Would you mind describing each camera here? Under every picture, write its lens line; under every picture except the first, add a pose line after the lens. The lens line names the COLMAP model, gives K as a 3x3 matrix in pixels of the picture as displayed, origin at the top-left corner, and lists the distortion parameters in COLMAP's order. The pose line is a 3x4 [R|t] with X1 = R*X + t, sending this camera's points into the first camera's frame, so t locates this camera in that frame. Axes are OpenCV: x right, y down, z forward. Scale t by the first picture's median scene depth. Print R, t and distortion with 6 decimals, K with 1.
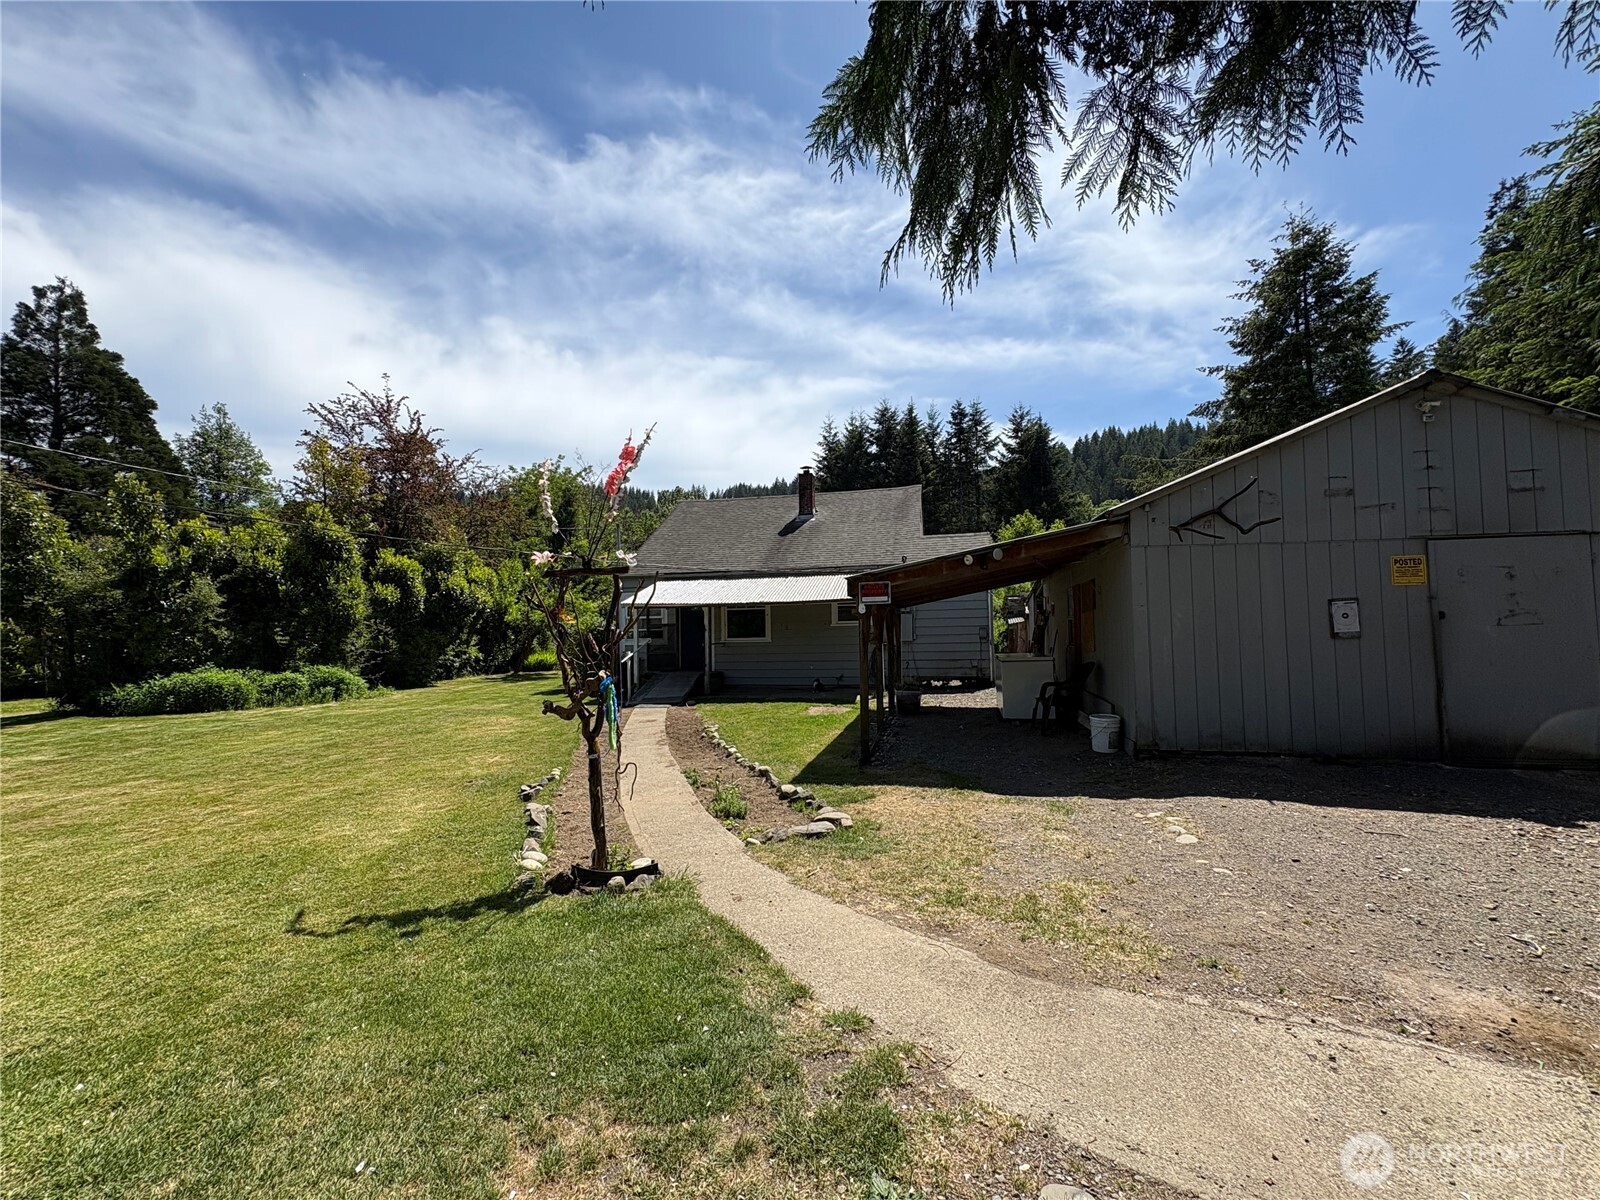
lens RADIAL K [[639.7, 0, 799.8], [0, 639.7, 603.5], [0, 0, 1]] dist [0.001196, -0.000778]
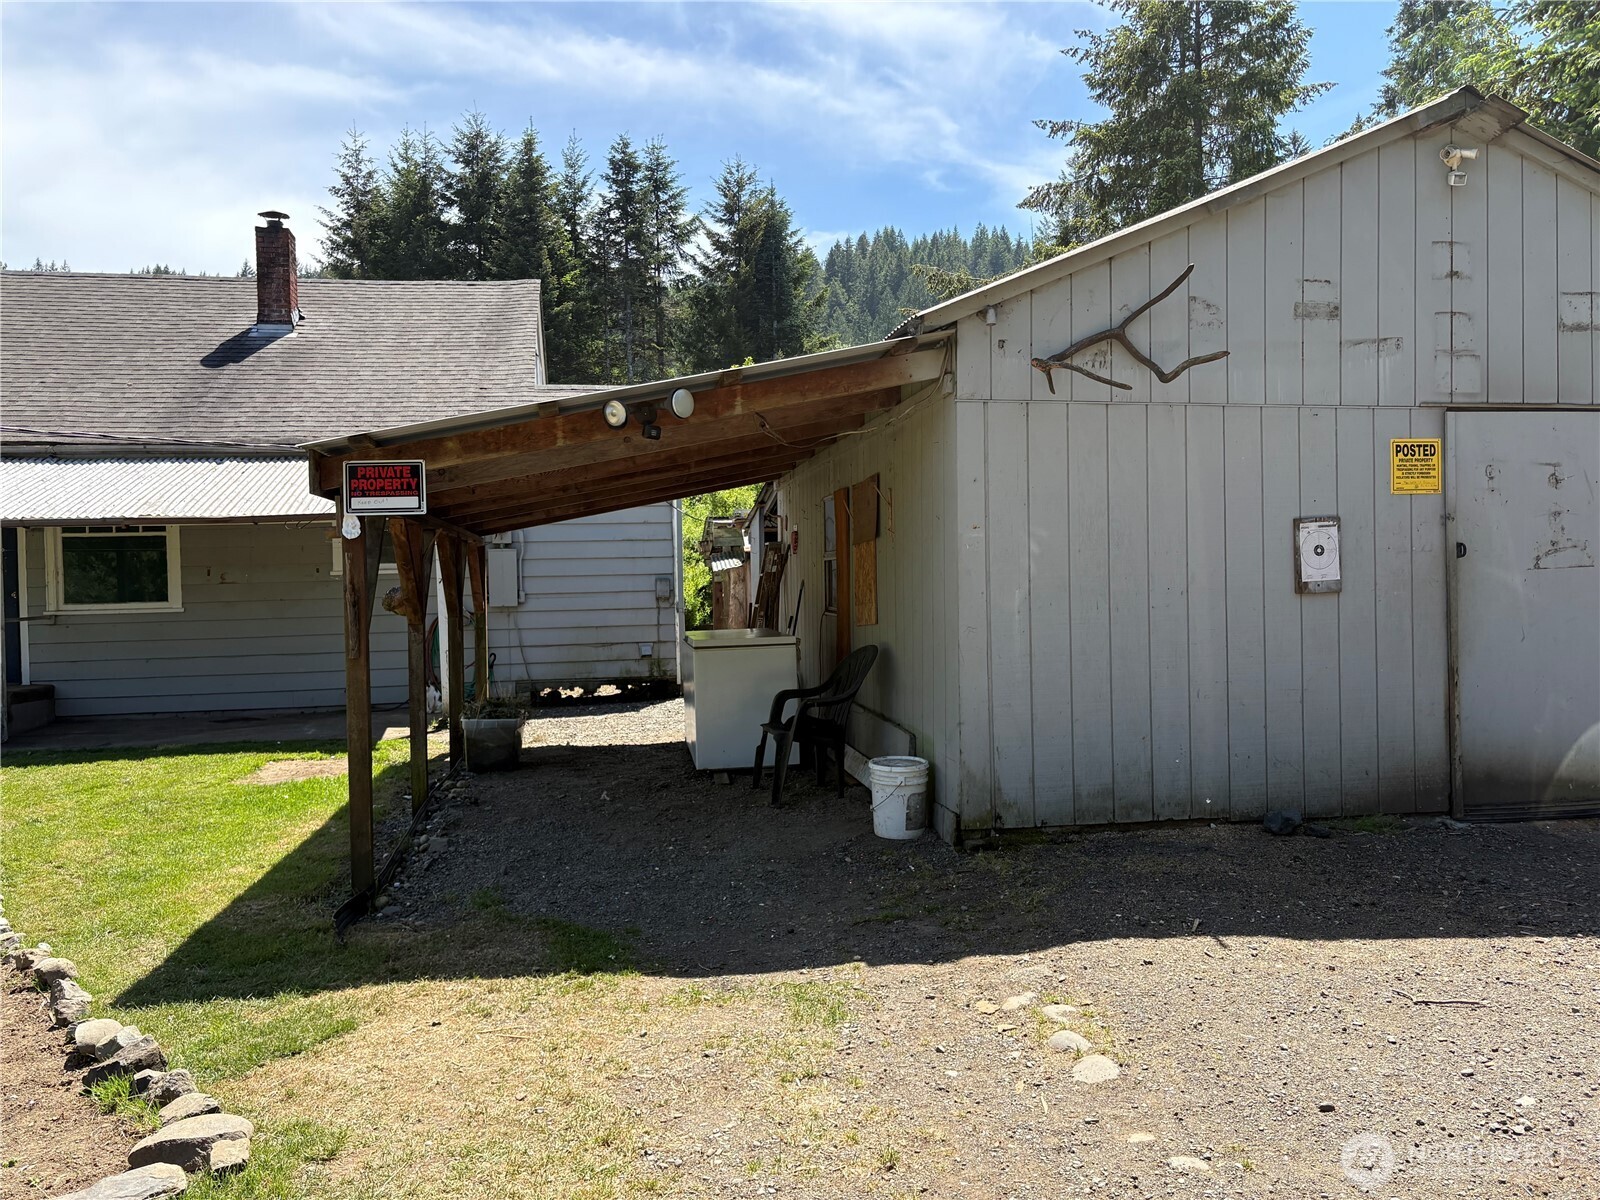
lens RADIAL K [[1212.0, 0, 797.6], [0, 1212.0, 602.5], [0, 0, 1]] dist [0.029243, -0.012680]
pose [[0.927320, -0.009453, 0.374151, 0.053624], [-0.011520, 0.998486, 0.053779, 0.008412], [-0.374093, -0.054180, 0.925807, 0.149515]]
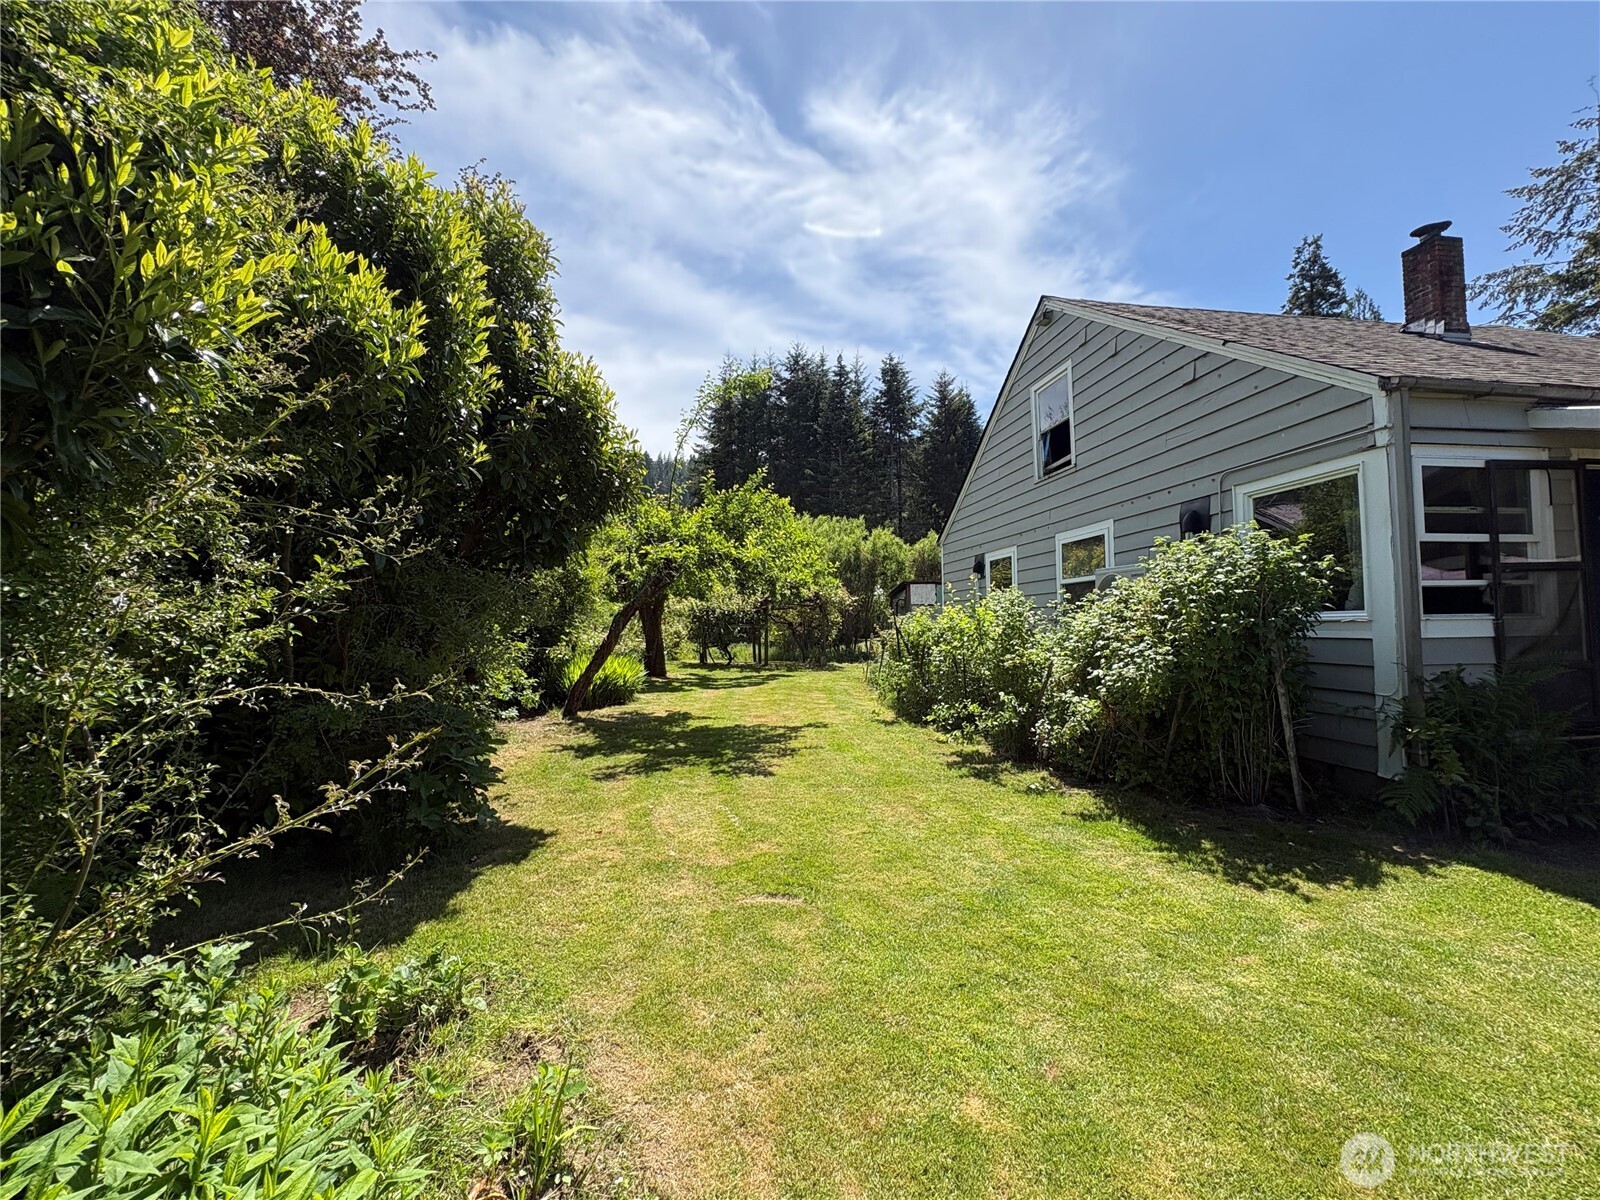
lens RADIAL K [[639.7, 0, 803.7], [0, 639.7, 597.9], [0, 0, 1]] dist [0.001196, -0.000778]
pose [[0.928844, 0.012779, 0.370251, -1.056349], [-0.014038, 0.999901, 0.000707, 0.084494], [-0.370205, -0.005854, 0.928932, 1.385871]]
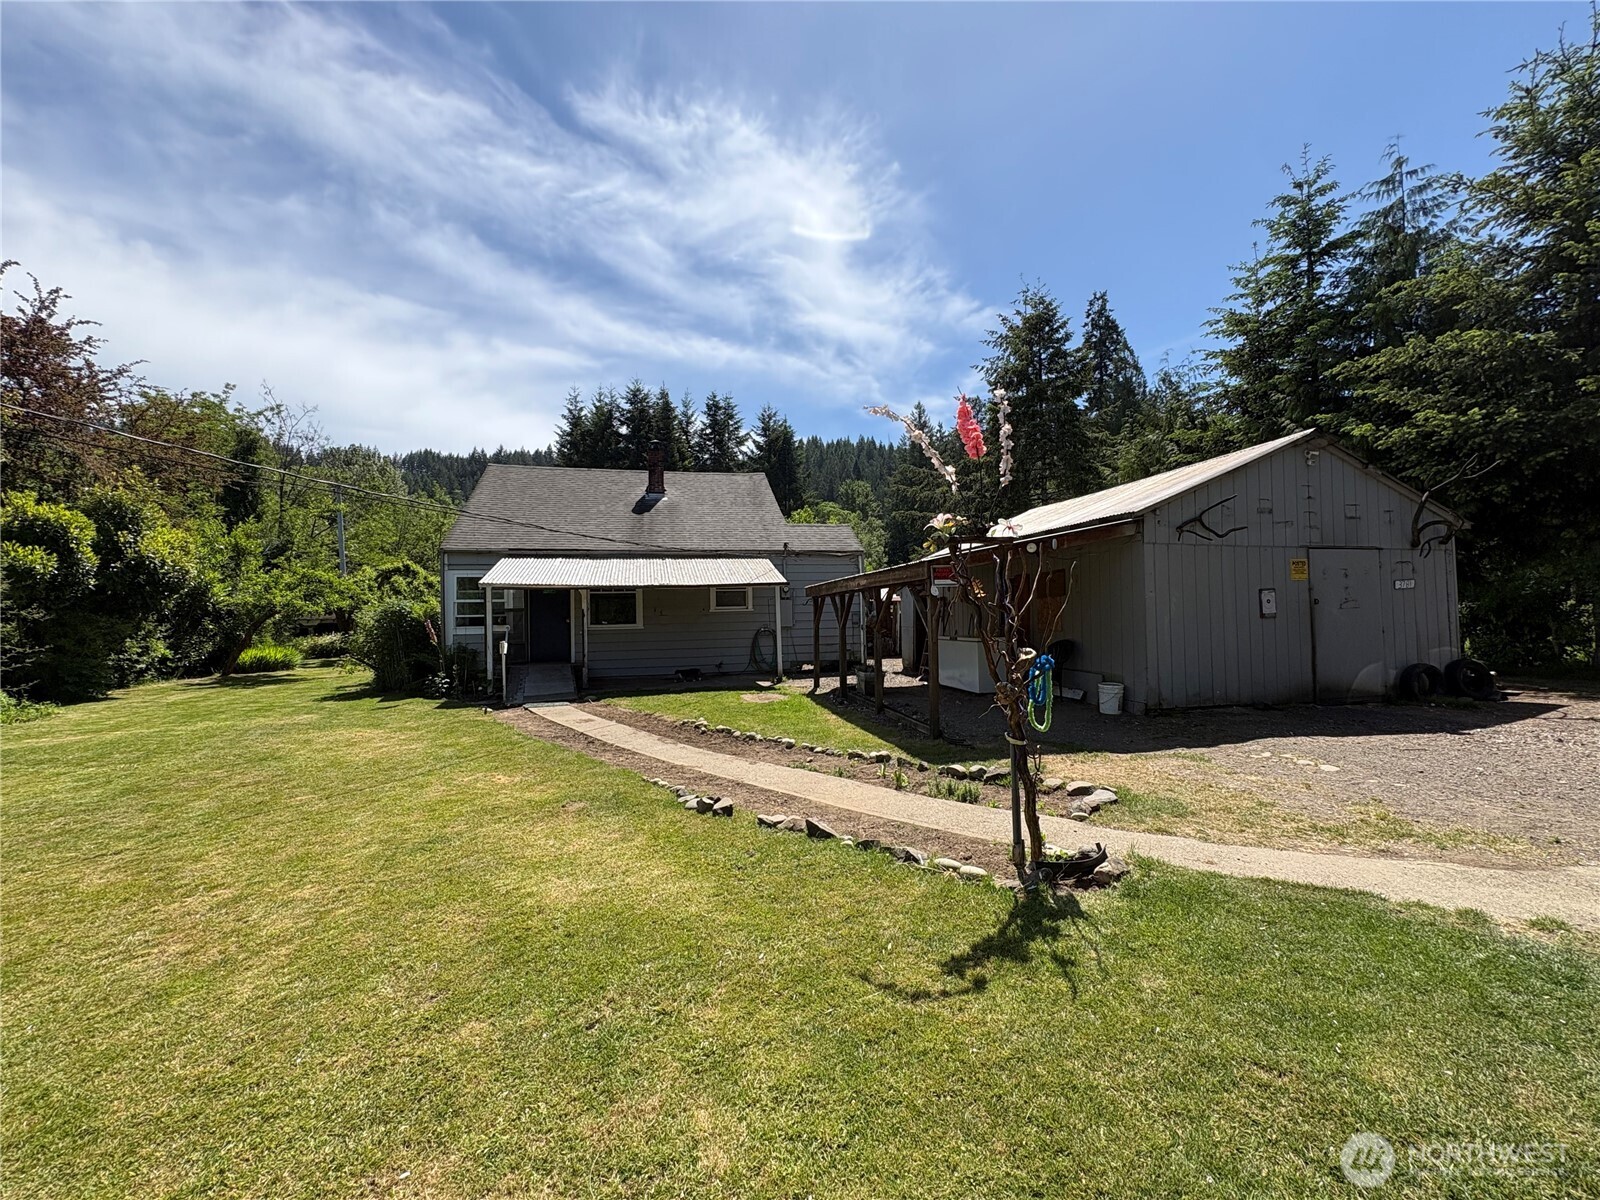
lens RADIAL K [[639.7, 0, 797.7], [0, 639.7, 601.9], [0, 0, 1]] dist [0.001196, -0.000778]
pose [[0.900648, 0.009639, 0.434442, -0.411040], [-0.015853, 0.999817, 0.010682, 0.013768], [-0.434259, -0.016508, 0.900637, 0.129746]]
